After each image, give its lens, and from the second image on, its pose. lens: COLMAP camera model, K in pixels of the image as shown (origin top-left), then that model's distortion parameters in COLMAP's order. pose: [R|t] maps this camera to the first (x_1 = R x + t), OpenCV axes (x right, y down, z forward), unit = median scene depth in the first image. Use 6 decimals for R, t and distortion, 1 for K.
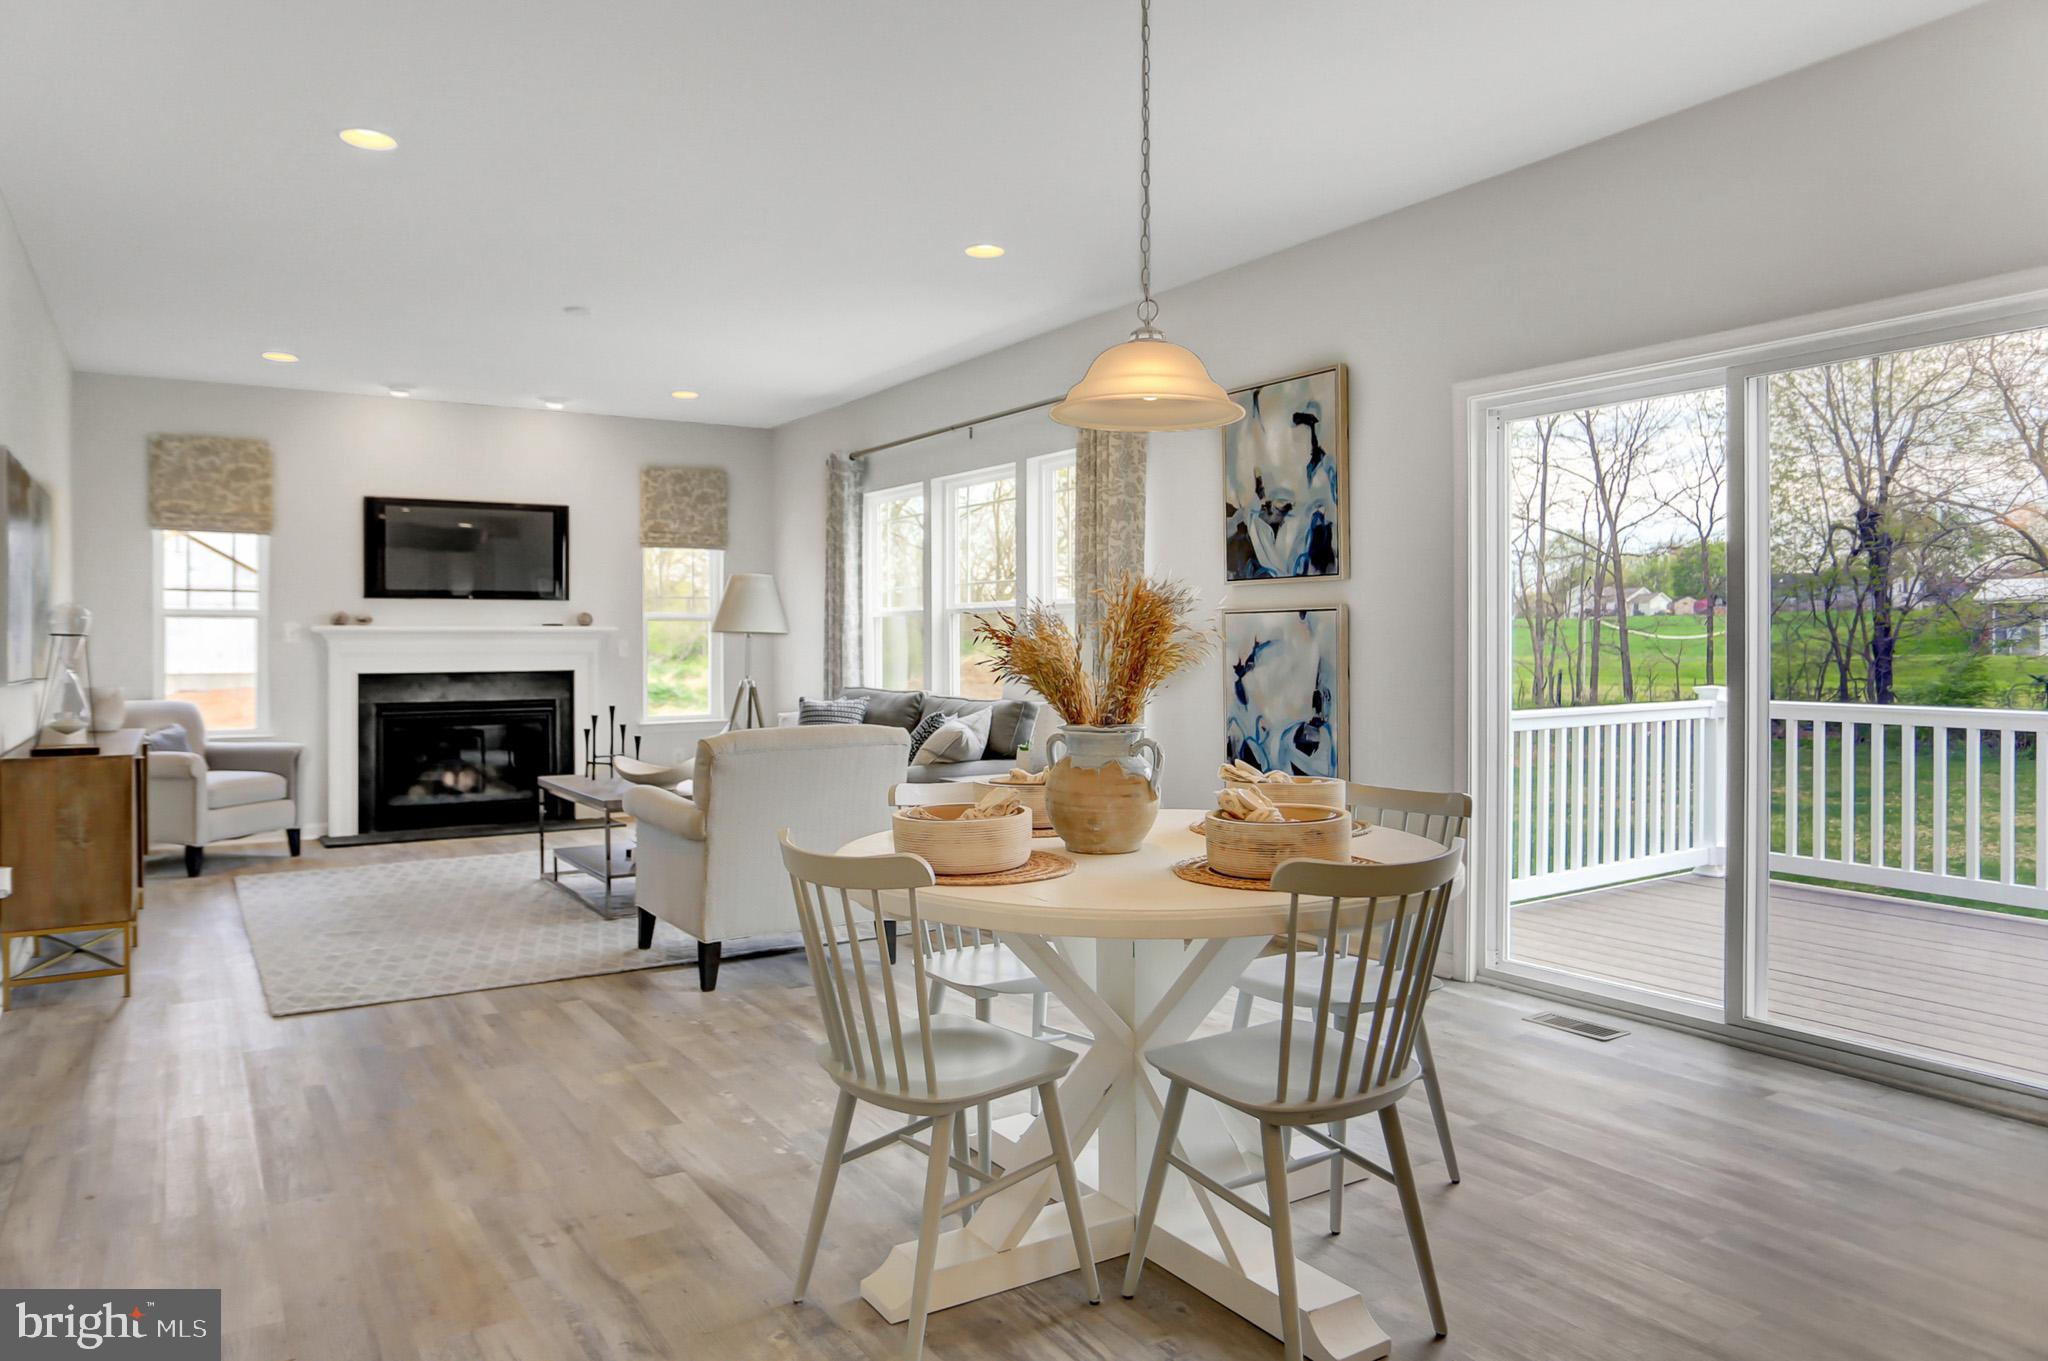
lens RADIAL K [[1325.0, 0, 1019.8], [0, 1325.0, 645.0], [0, 0, 1]] dist [-0.085027, 0.065239]
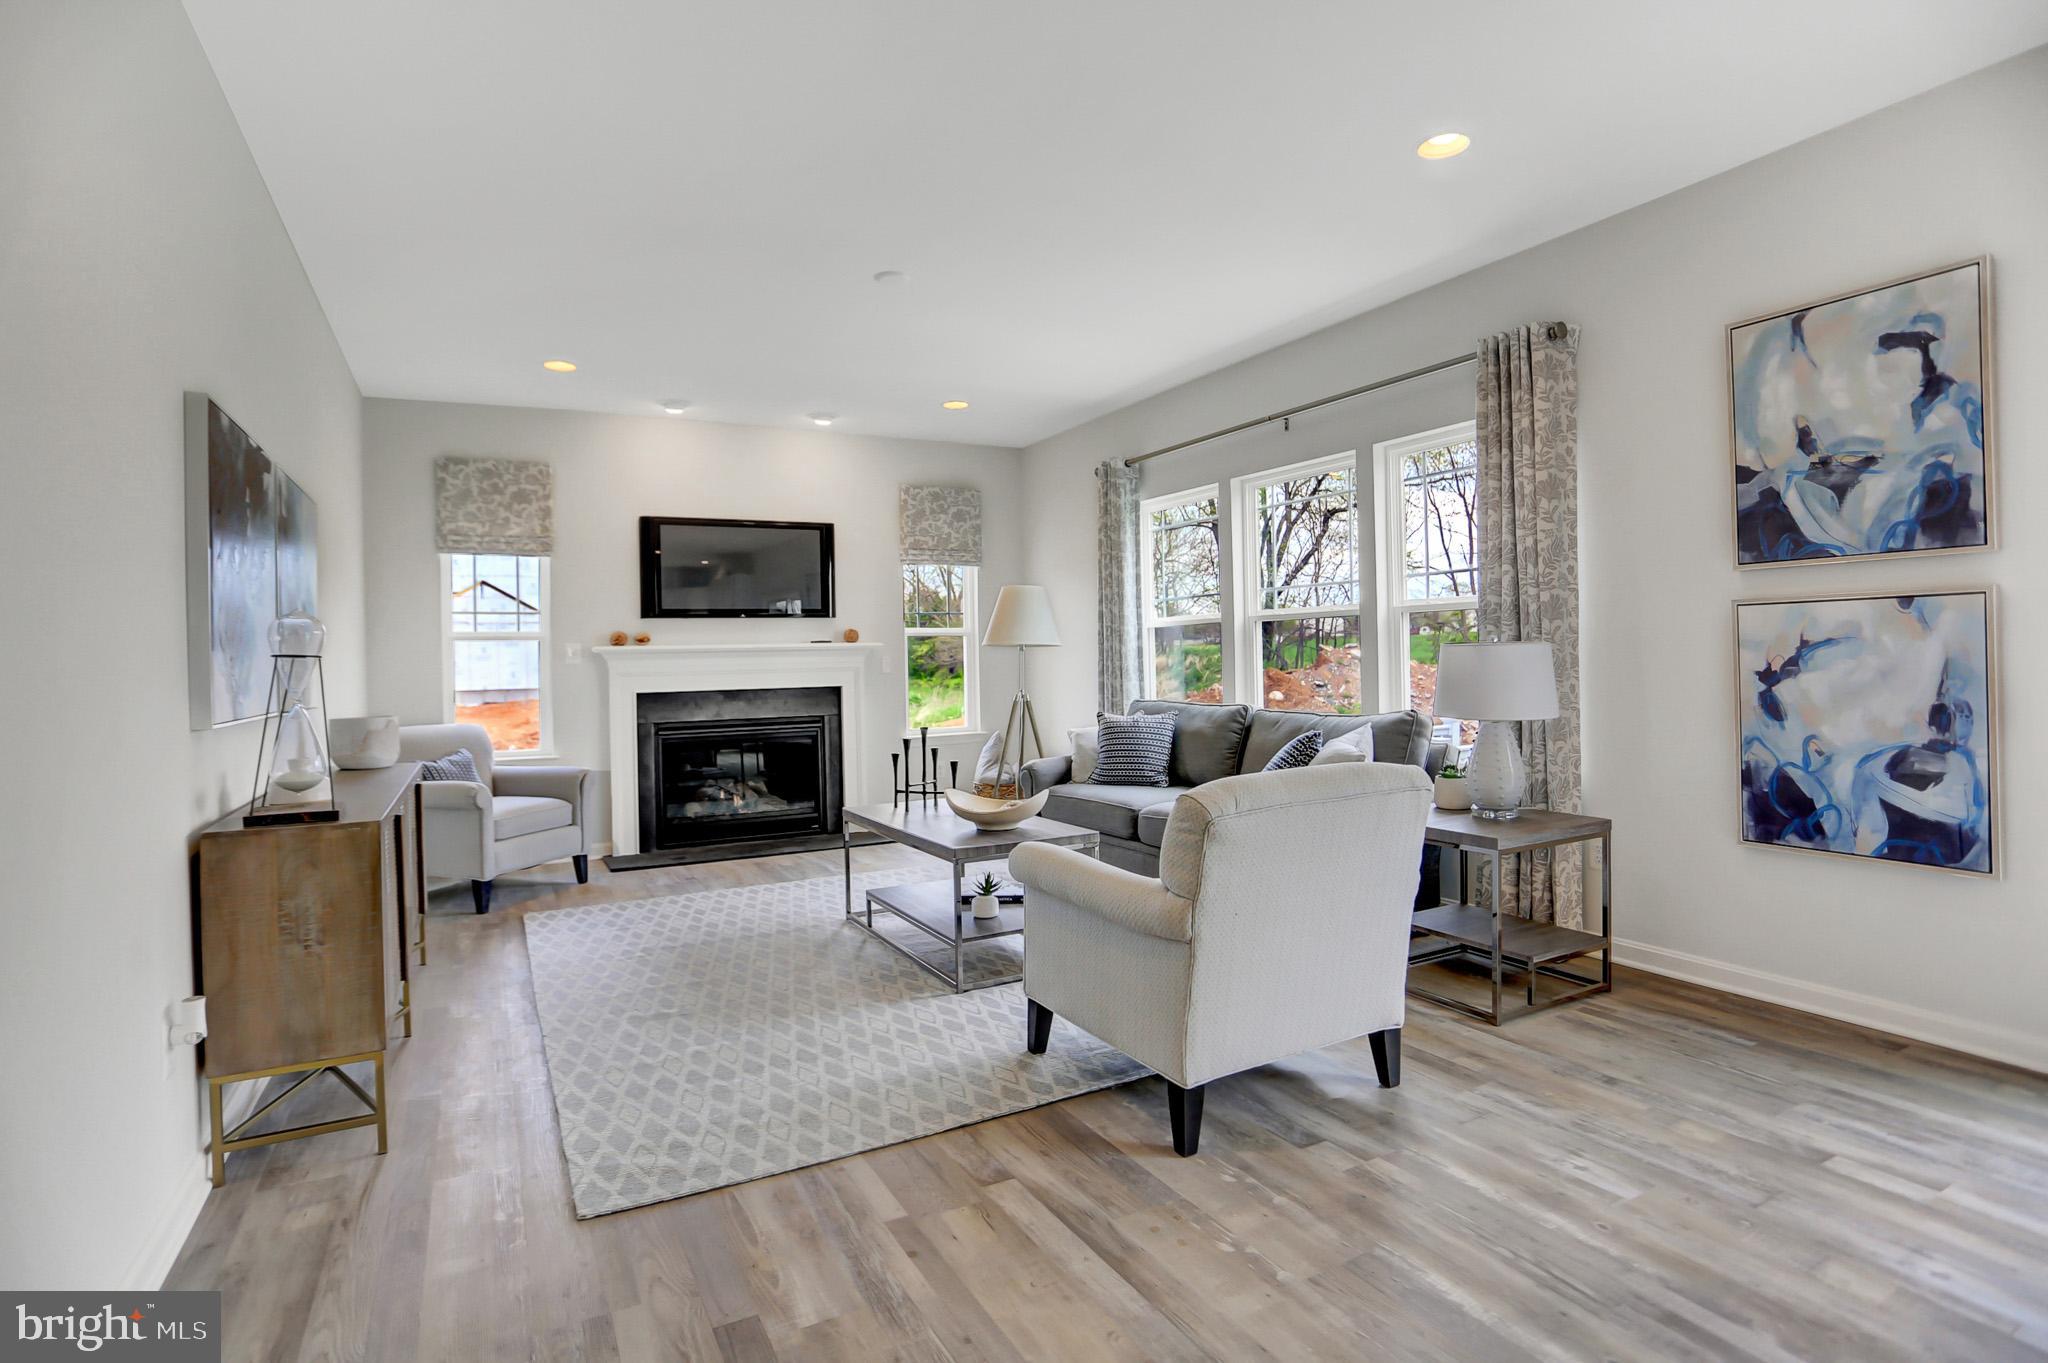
lens RADIAL K [[1008.8, 0, 1017.4], [0, 1008.8, 656.4], [0, 0, 1]] dist [-0.094893, 0.048329]
pose [[0.996487, -0.017354, -0.081927, -0.165667], [0.017221, 0.999849, -0.002324, 0.000324], [0.081955, 0.000905, 0.996636, 0.281167]]
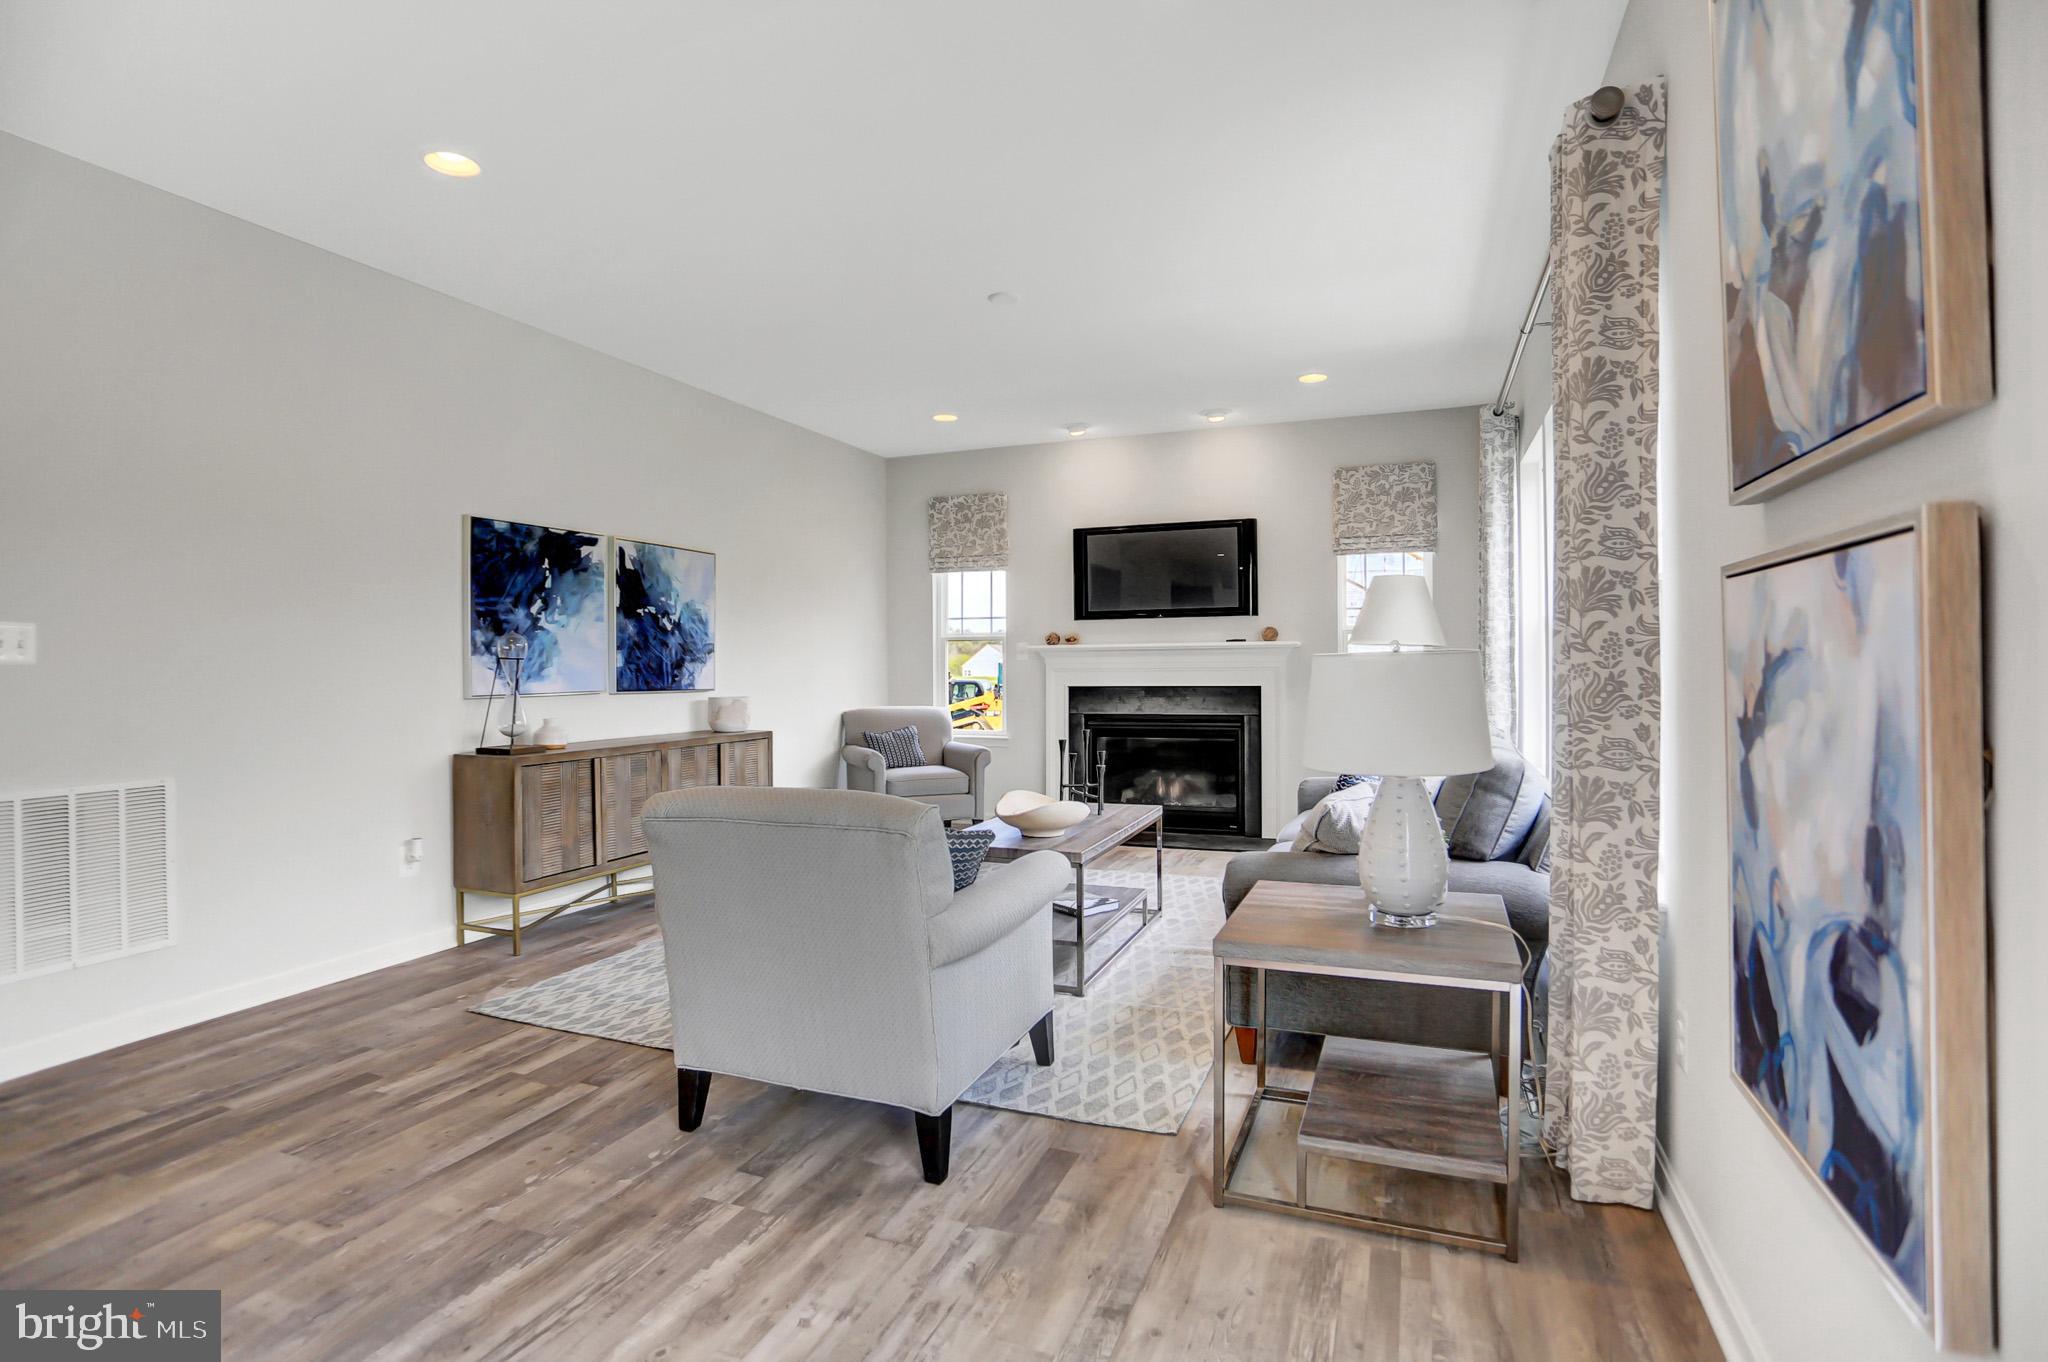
lens RADIAL K [[1007.3, 0, 1008.5], [0, 1007.3, 657.8], [0, 0, 1]] dist [-0.061624, 0.019343]
pose [[0.575098, -0.005594, -0.818065, 0.193987], [0.005210, 0.999981, -0.003175, -0.000866], [0.818068, -0.002436, 0.575116, 0.490050]]
